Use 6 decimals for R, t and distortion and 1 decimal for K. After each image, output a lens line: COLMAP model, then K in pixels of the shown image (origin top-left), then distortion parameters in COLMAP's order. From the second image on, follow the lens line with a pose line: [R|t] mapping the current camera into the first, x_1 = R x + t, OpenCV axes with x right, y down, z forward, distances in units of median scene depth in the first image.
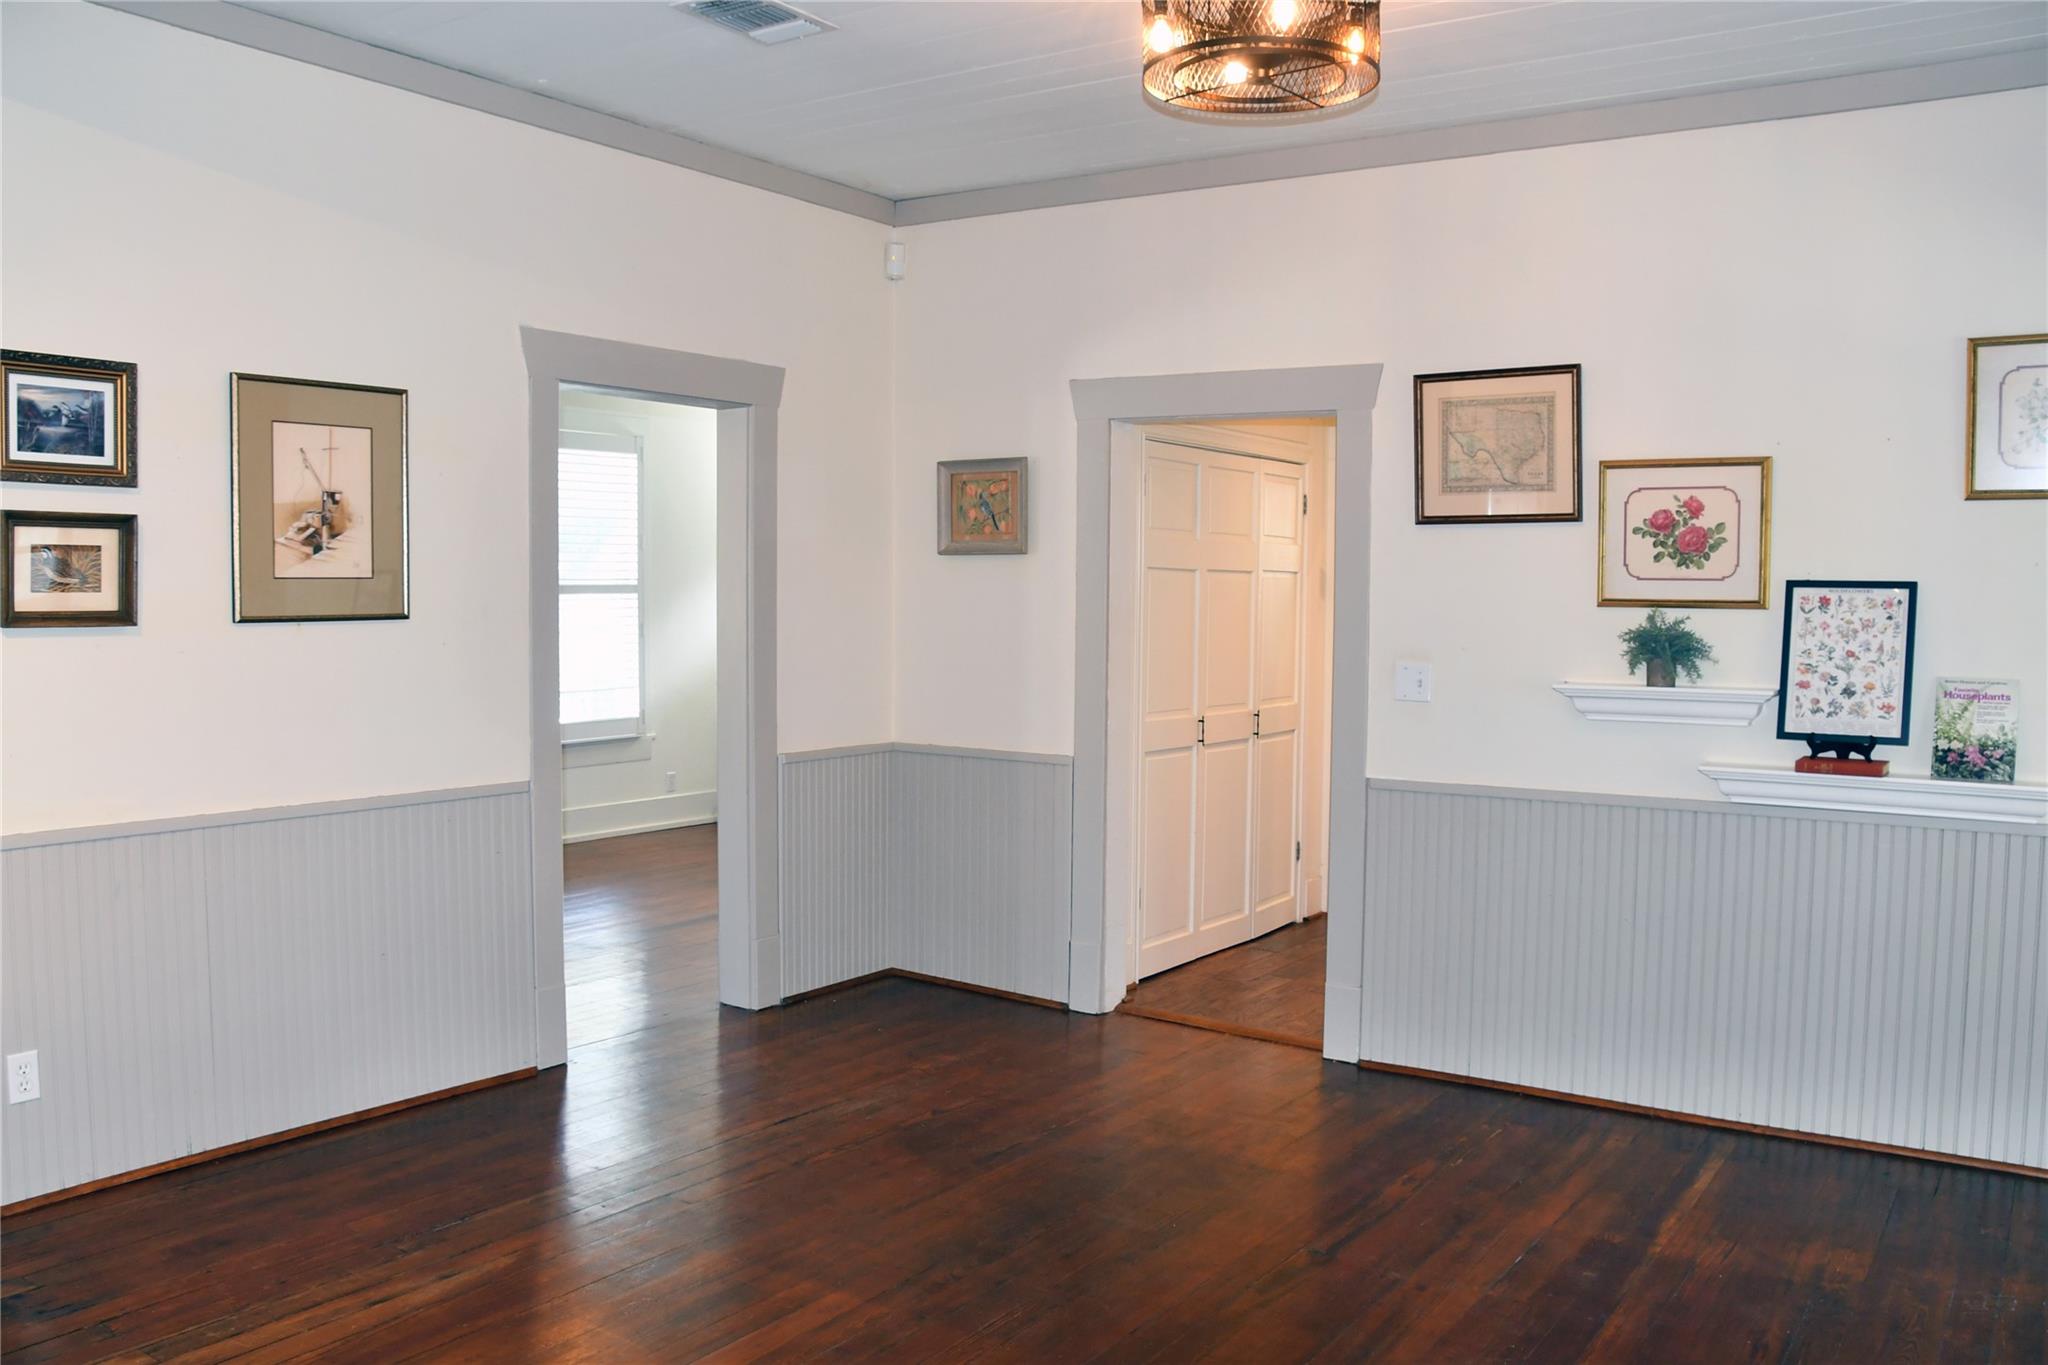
lens RADIAL K [[1654.6, 0, 1024.0], [0, 1654.6, 682.5], [0, 0, 1]] dist [-0.160243, 0.110577]
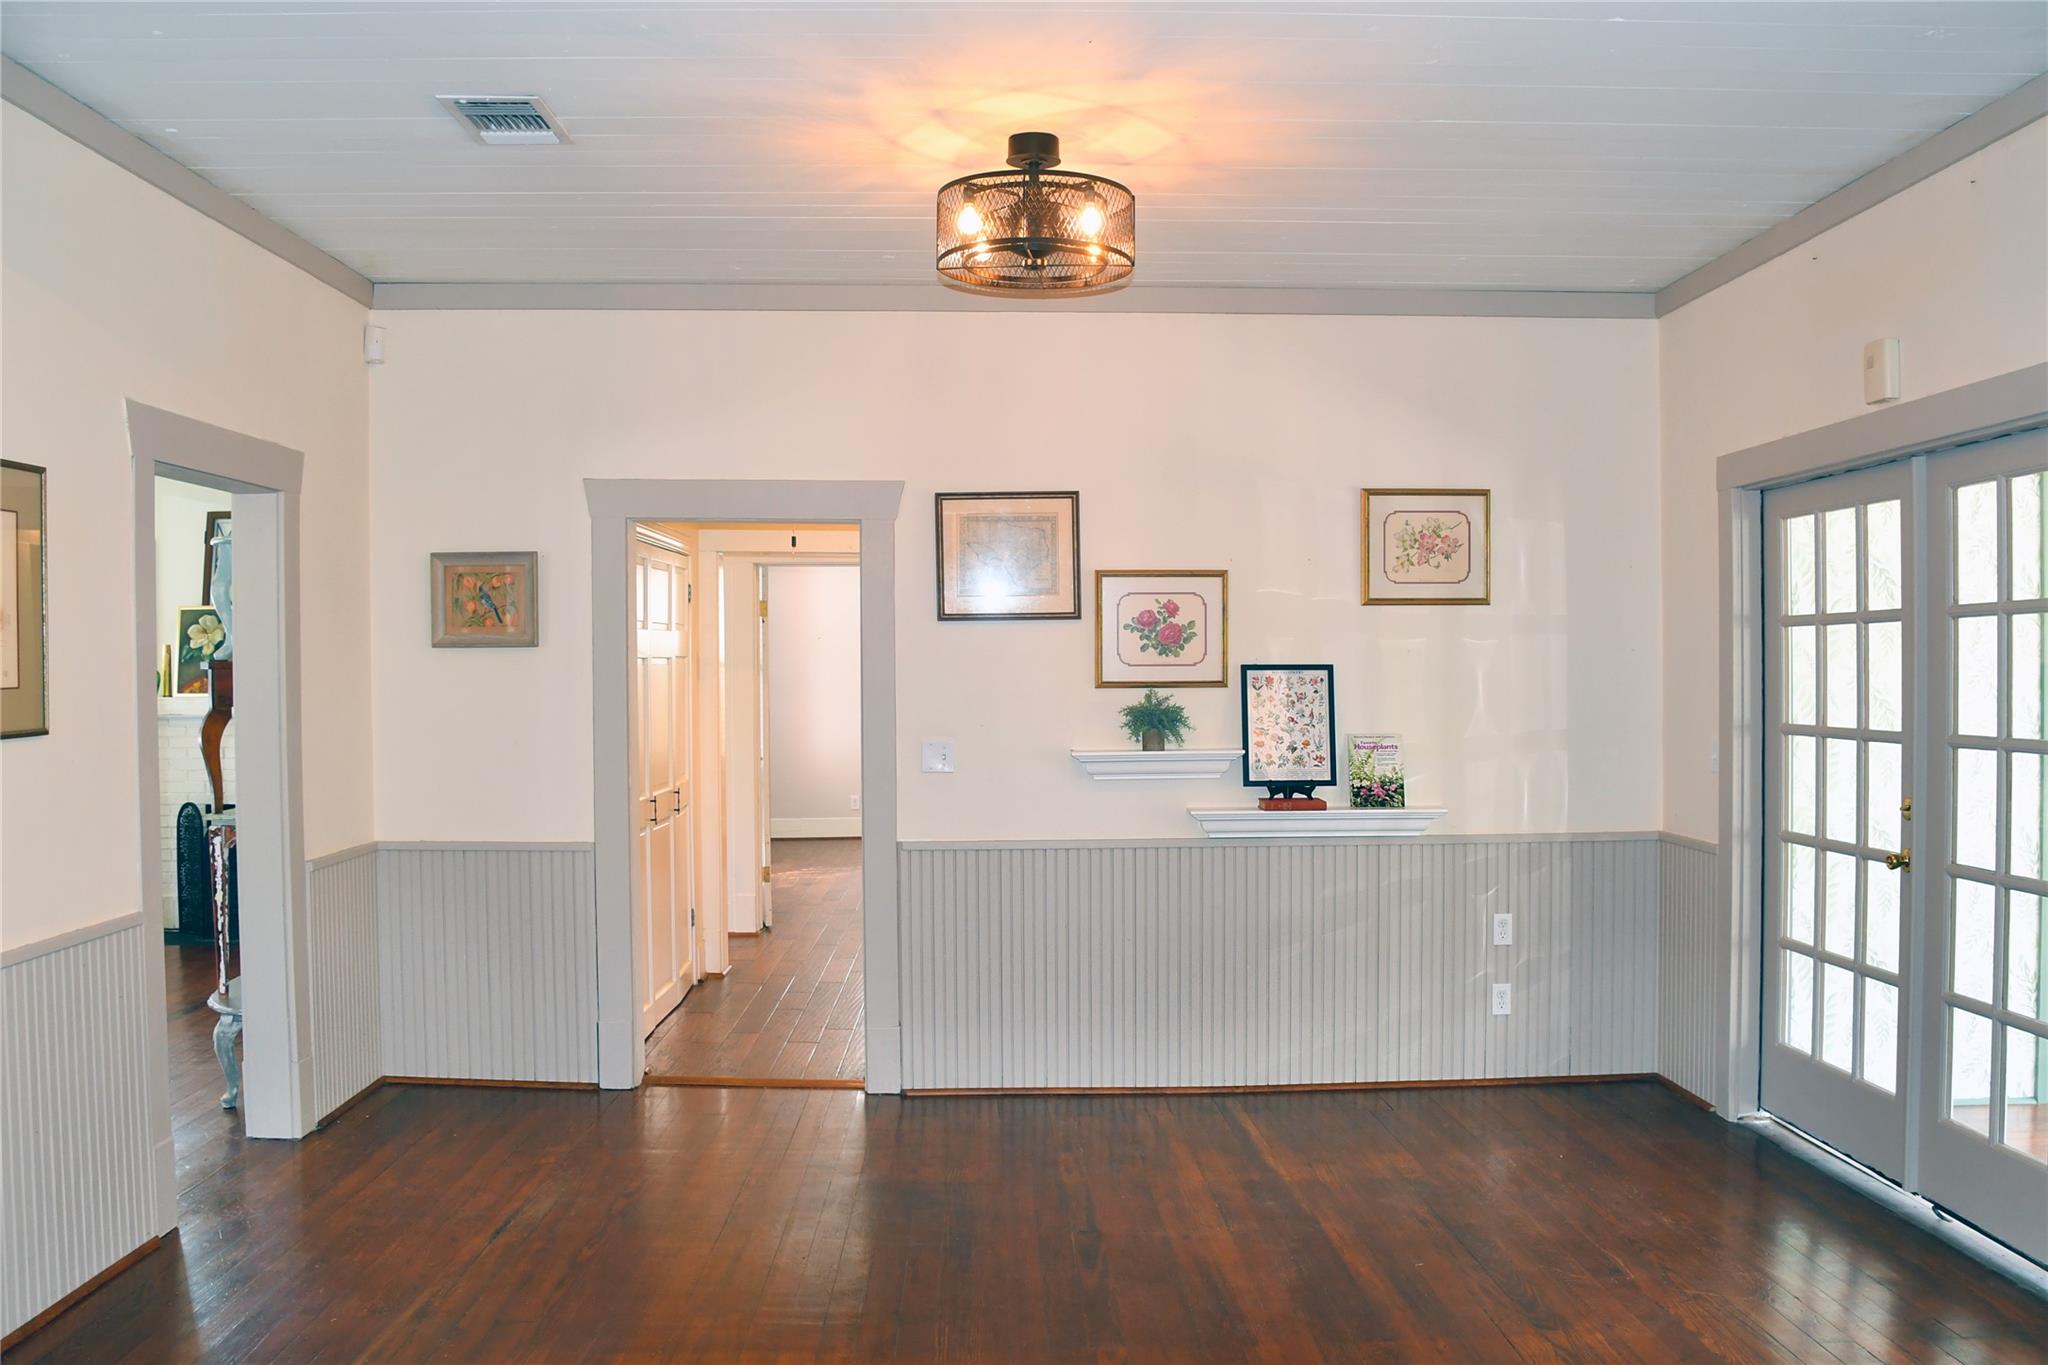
lens RADIAL K [[1629.7, 0, 1024.0], [0, 1629.7, 682.5], [0, 0, 1]] dist [-0.114149, 0.005223]
pose [[0.810702, -0.020270, 0.585109, -0.439592], [0.043116, 0.998754, -0.025140, -0.023314], [-0.583870, 0.045608, 0.810565, 0.027857]]
